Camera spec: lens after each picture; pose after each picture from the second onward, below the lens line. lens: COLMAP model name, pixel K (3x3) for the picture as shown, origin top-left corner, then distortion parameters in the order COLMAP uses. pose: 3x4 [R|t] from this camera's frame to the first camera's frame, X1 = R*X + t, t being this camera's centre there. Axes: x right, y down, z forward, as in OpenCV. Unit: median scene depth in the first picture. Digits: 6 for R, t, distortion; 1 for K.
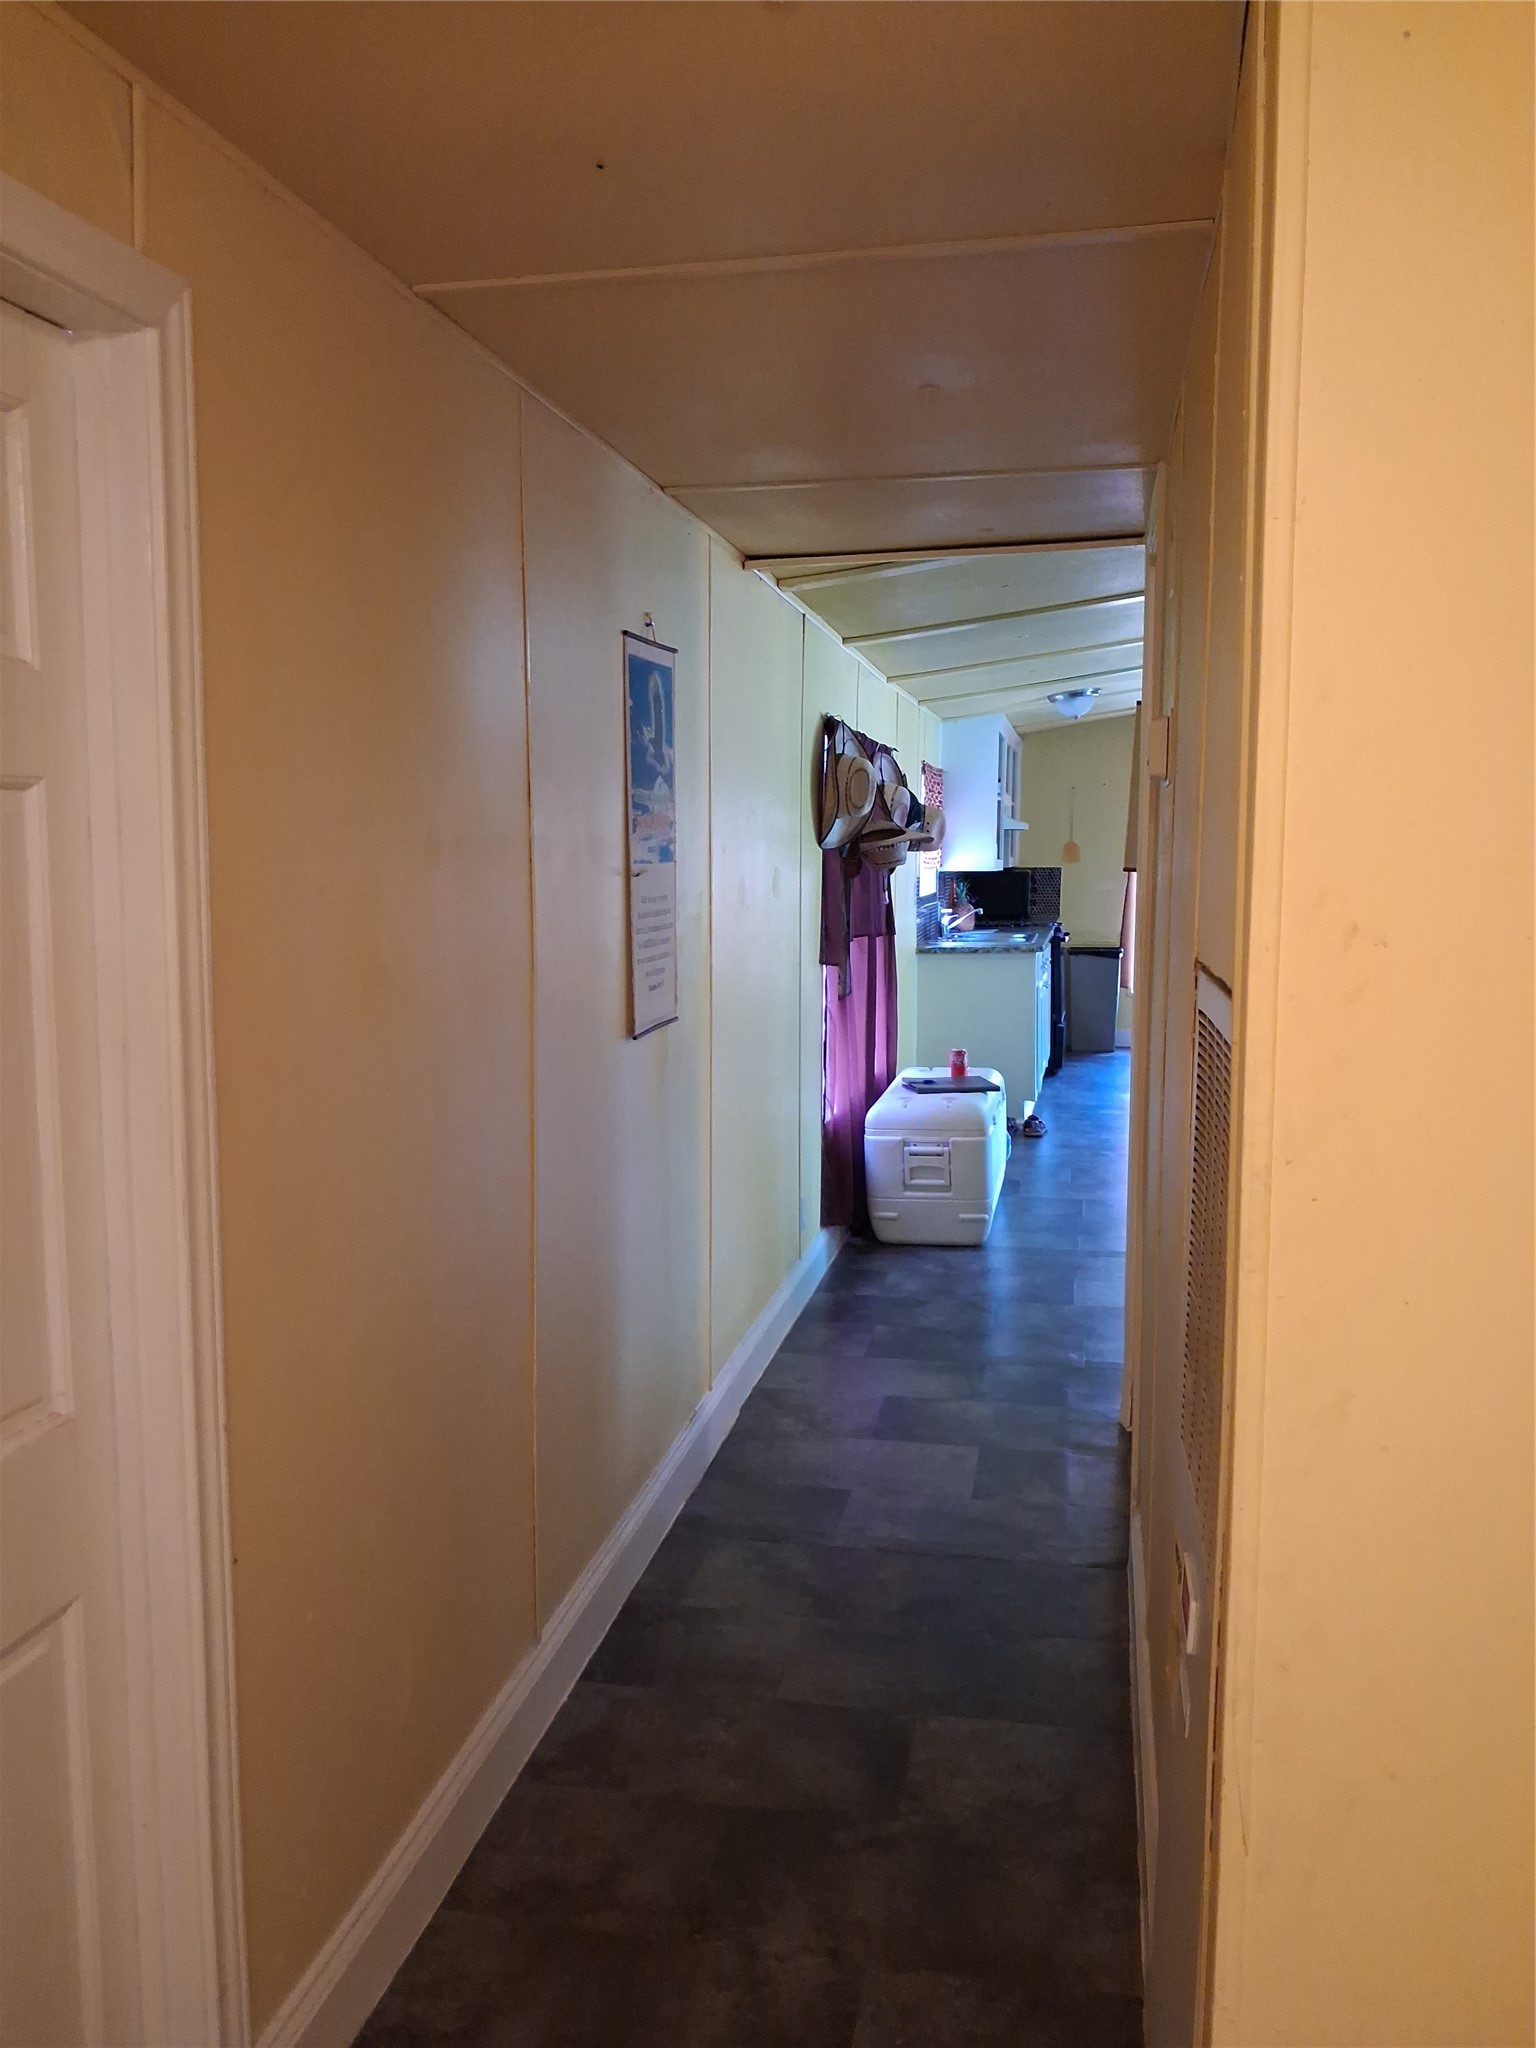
lens RADIAL K [[1624.3, 0, 733.4], [0, 1624.3, 1033.0], [0, 0, 1]] dist [-0.001917, 0.000839]
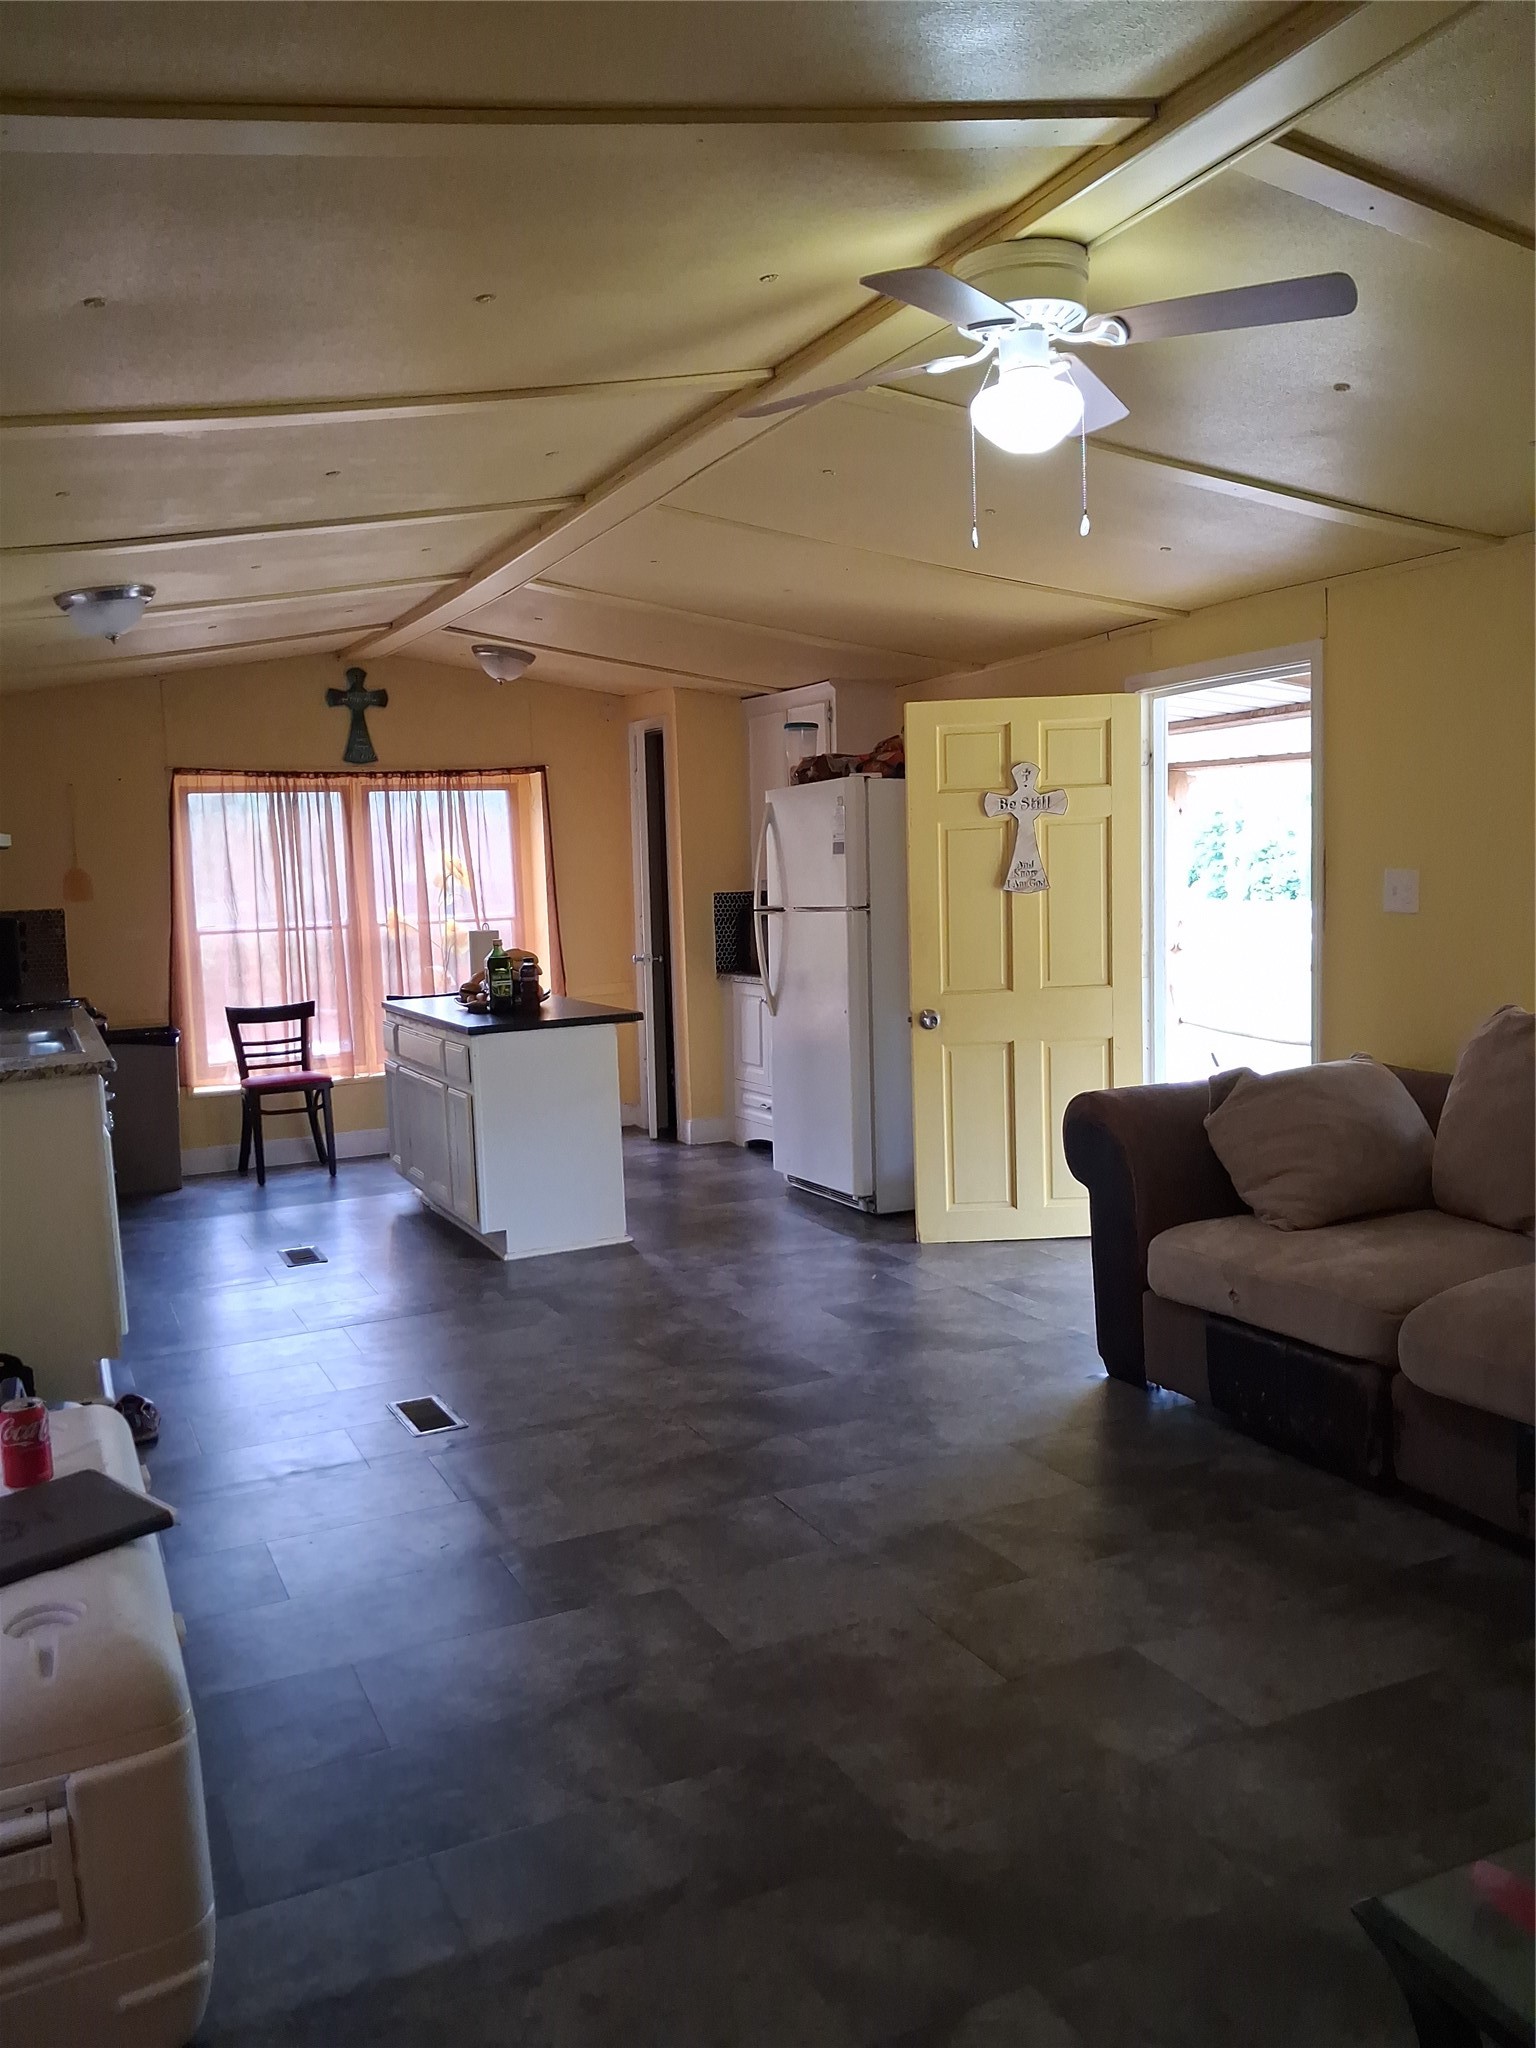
lens RADIAL K [[1624.3, 0, 733.4], [0, 1624.3, 1033.0], [0, 0, 1]] dist [-0.001917, 0.000839]
pose [[0.801103, -0.081864, 0.592902, 0.040823], [0.095037, 0.995433, 0.009034, -0.044584], [-0.590934, 0.049110, 0.805224, 0.434858]]
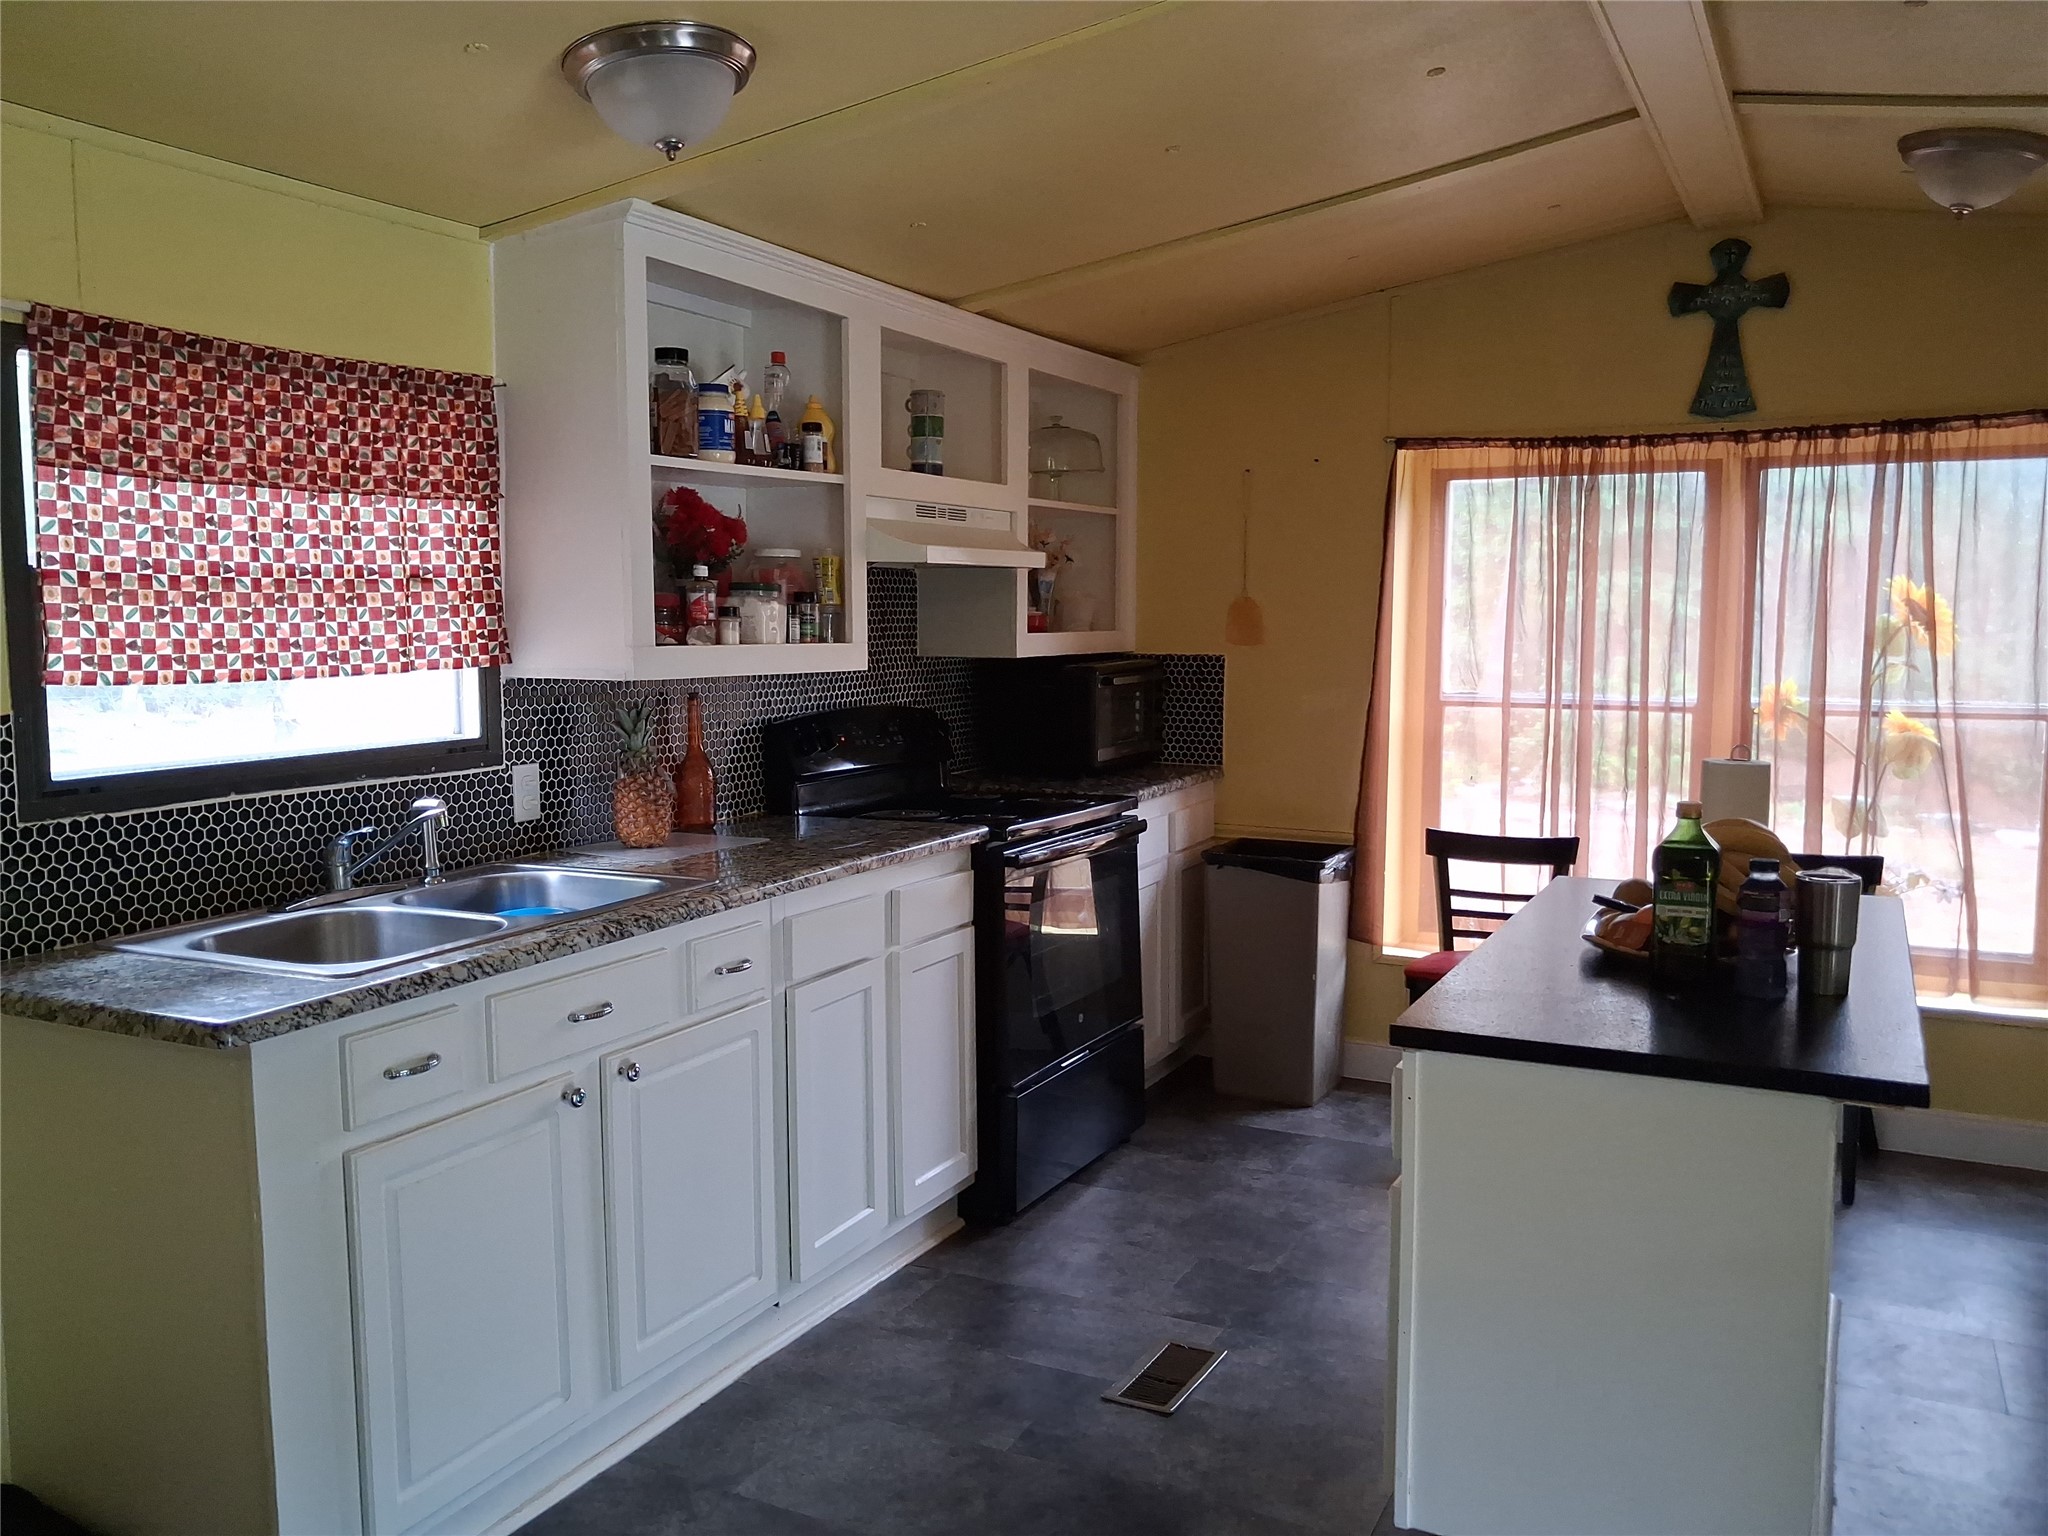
lens RADIAL K [[1584.2, 0, 1021.3], [0, 1584.2, 762.6], [0, 0, 1]] dist [0.032220, -0.053347]
pose [[0.969651, 0.028856, -0.242783, 0.339574], [-0.030952, 0.999509, -0.004823, -0.091874], [0.242524, 0.012192, 0.970069, 0.761667]]
